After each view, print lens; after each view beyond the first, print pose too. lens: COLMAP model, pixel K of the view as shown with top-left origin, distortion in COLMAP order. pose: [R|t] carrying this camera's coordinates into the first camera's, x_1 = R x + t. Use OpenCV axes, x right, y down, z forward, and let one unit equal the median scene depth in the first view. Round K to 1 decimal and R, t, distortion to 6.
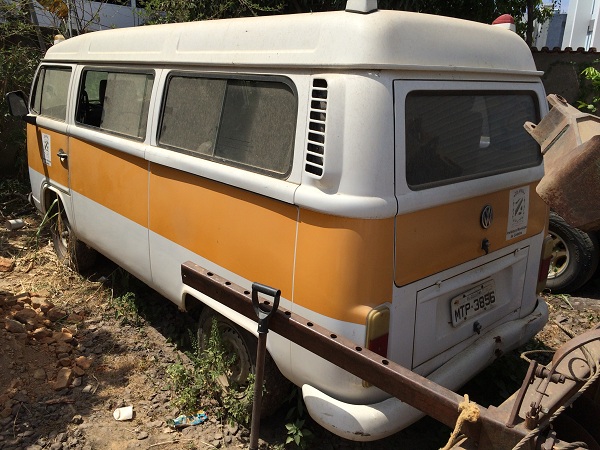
lens RADIAL K [[523.9, 0, 300.0], [0, 523.9, 225.0], [0, 0, 1]] dist [0.008796, -0.013038]
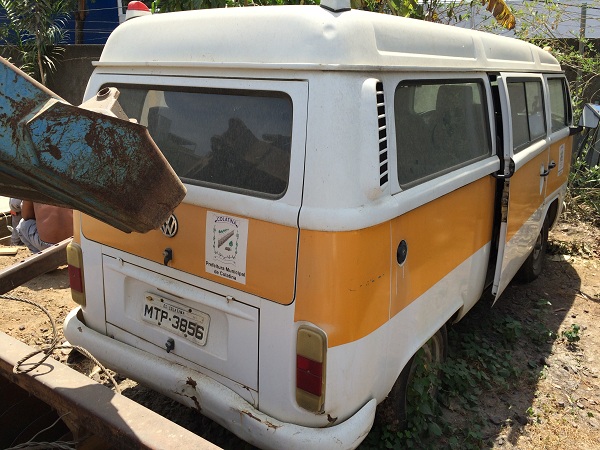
lens RADIAL K [[523.9, 0, 300.0], [0, 523.9, 225.0], [0, 0, 1]] dist [0.008796, -0.013038]
pose [[0.212687, 0.251324, -0.944246, 1.206415], [-0.282216, 0.940972, 0.186884, -0.238356], [0.935478, 0.226734, 0.271060, 0.922191]]
